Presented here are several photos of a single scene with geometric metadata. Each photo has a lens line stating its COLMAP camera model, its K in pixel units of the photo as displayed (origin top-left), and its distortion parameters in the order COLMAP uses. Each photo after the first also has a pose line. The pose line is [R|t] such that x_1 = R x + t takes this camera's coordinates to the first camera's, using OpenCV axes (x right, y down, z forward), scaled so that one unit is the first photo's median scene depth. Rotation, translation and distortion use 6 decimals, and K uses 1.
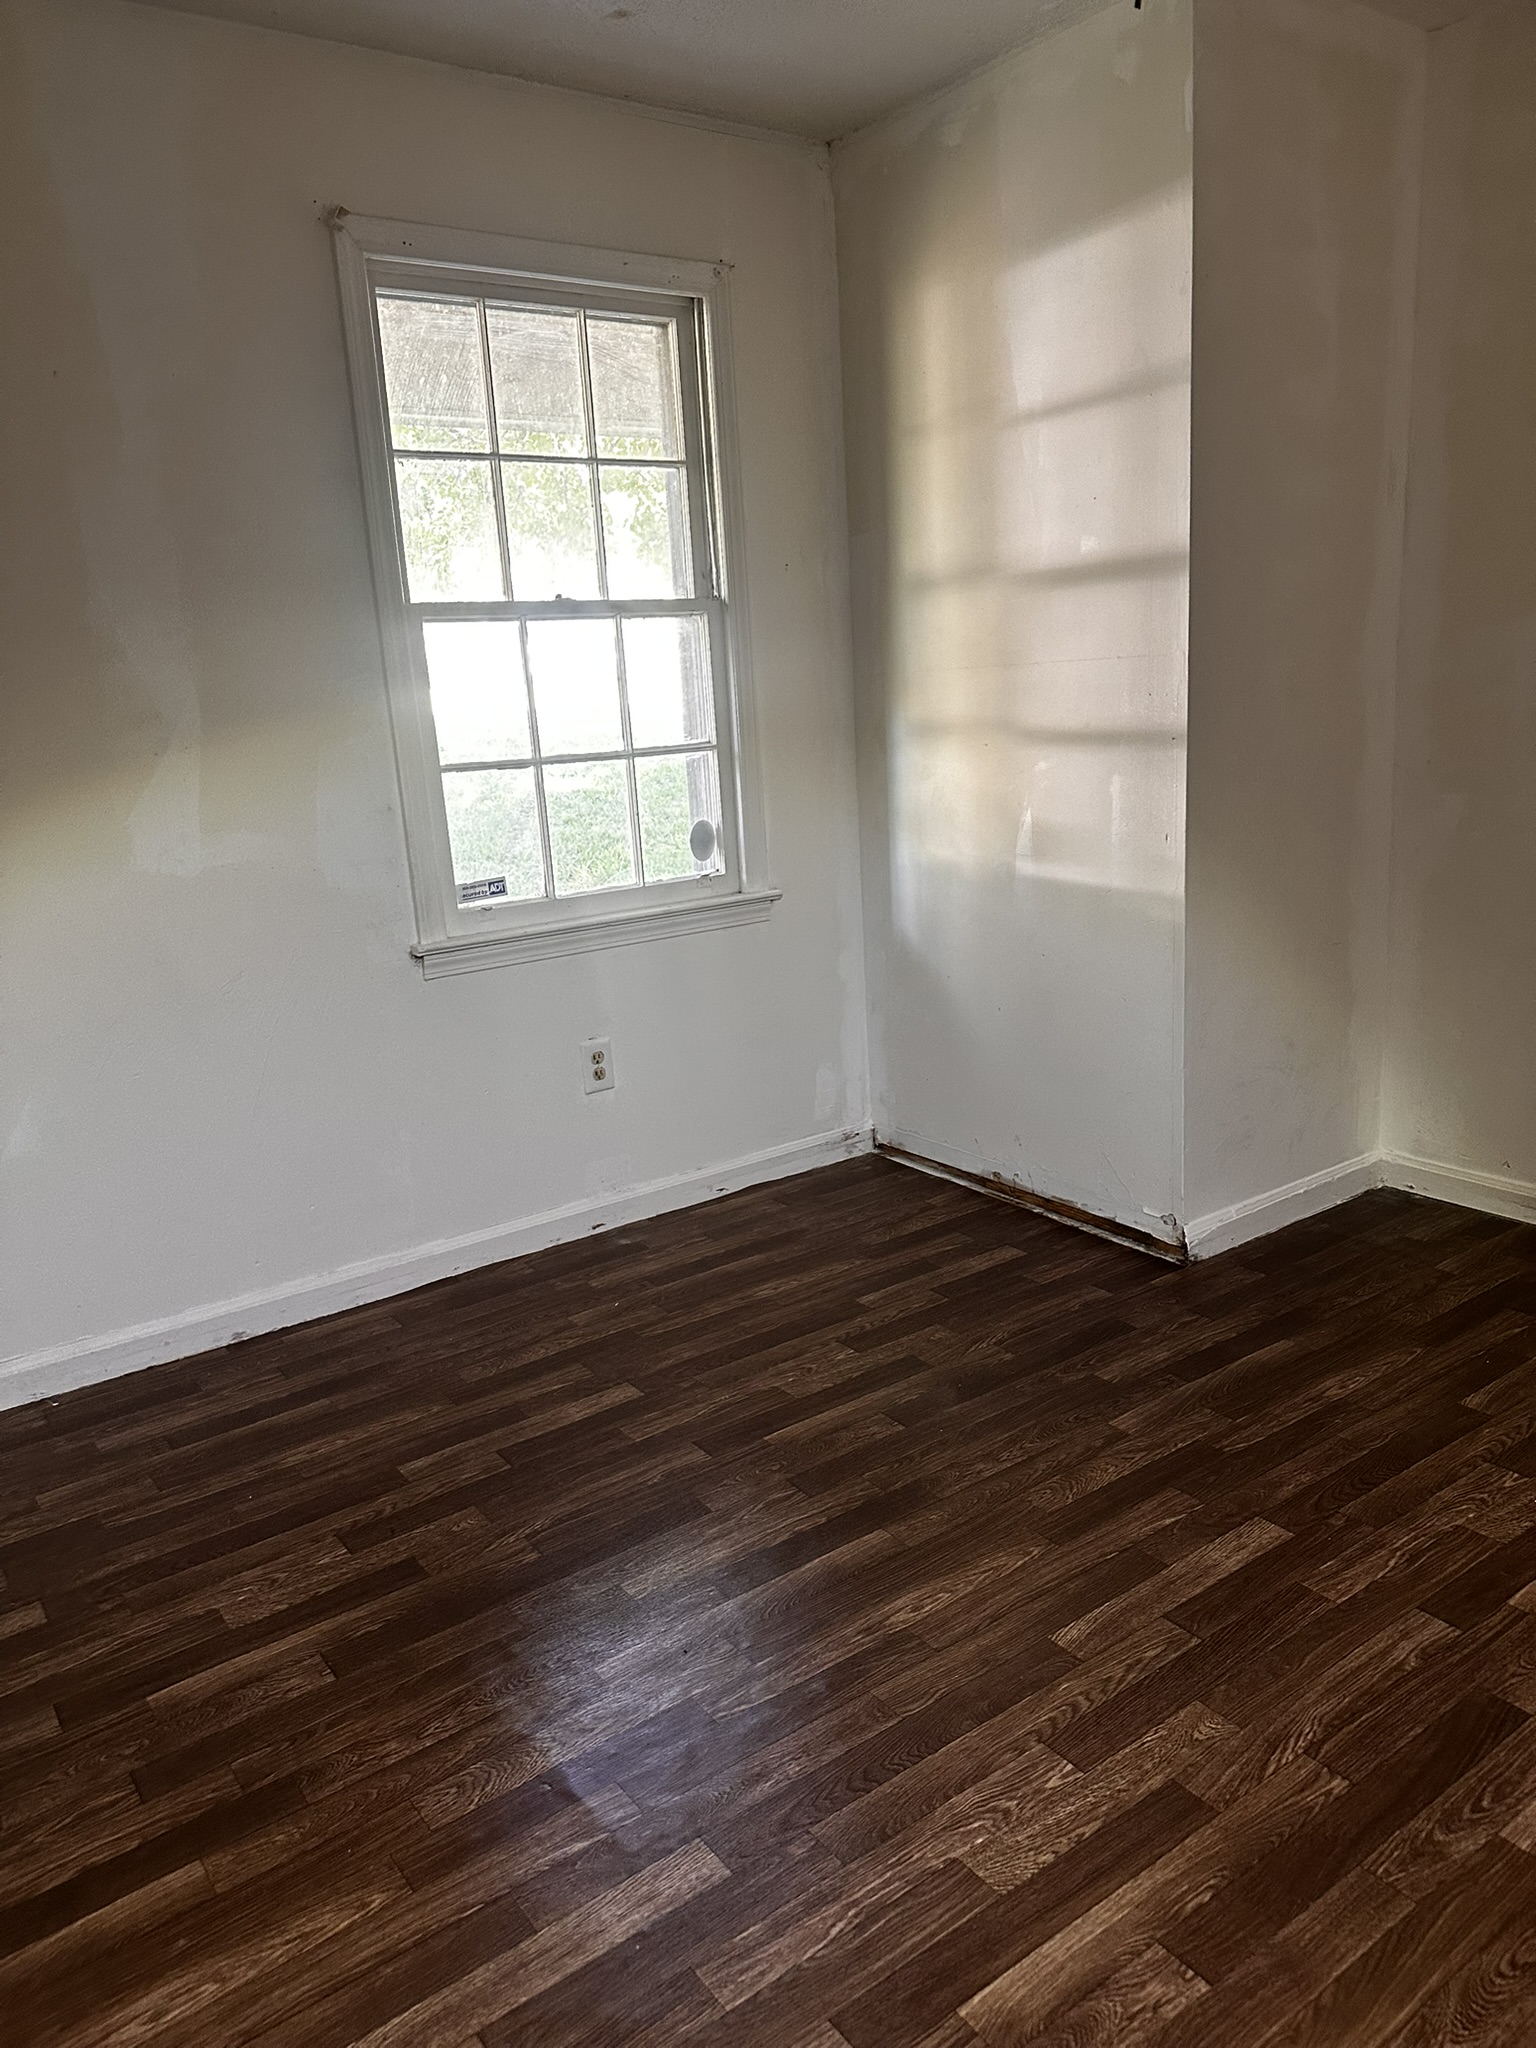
lens RADIAL K [[1453.8, 0, 759.1], [0, 1453.8, 1027.6], [0, 0, 1]] dist [0.070250, 0.002587]
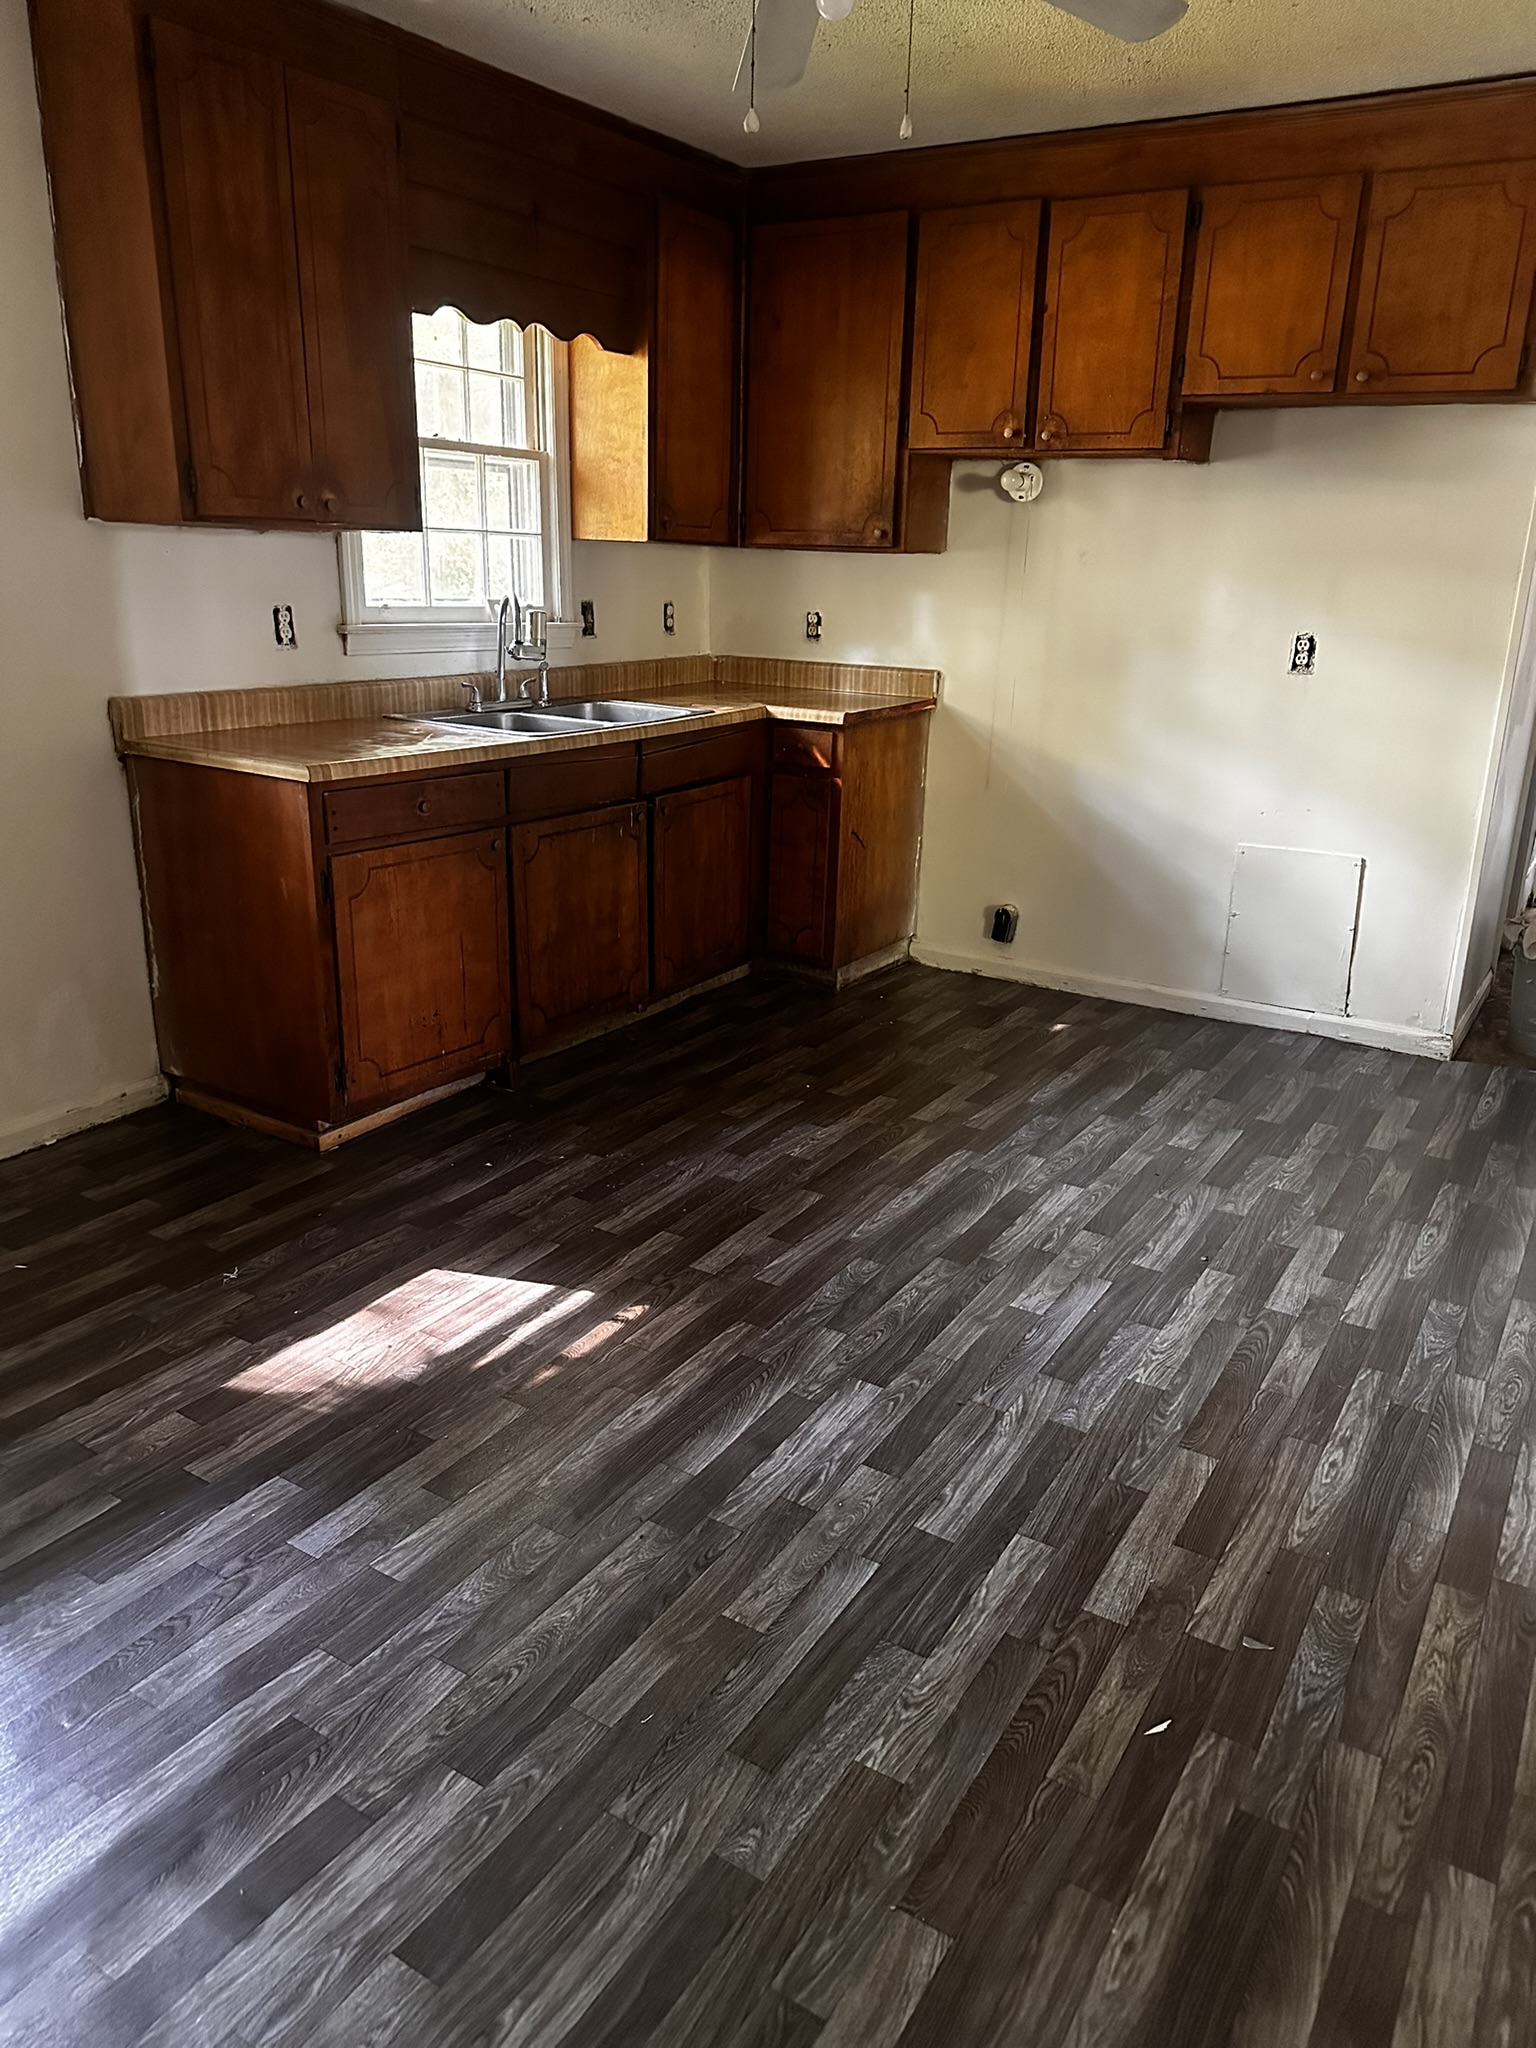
lens RADIAL K [[1453.8, 0, 754.5], [0, 1453.8, 1022.2], [0, 0, 1]] dist [0.070250, 0.002587]
pose [[-0.924836, 0.122866, -0.359976, 0.610208], [-0.094689, 0.842230, 0.530738, -0.473564], [0.368392, 0.524931, -0.767290, 1.554106]]
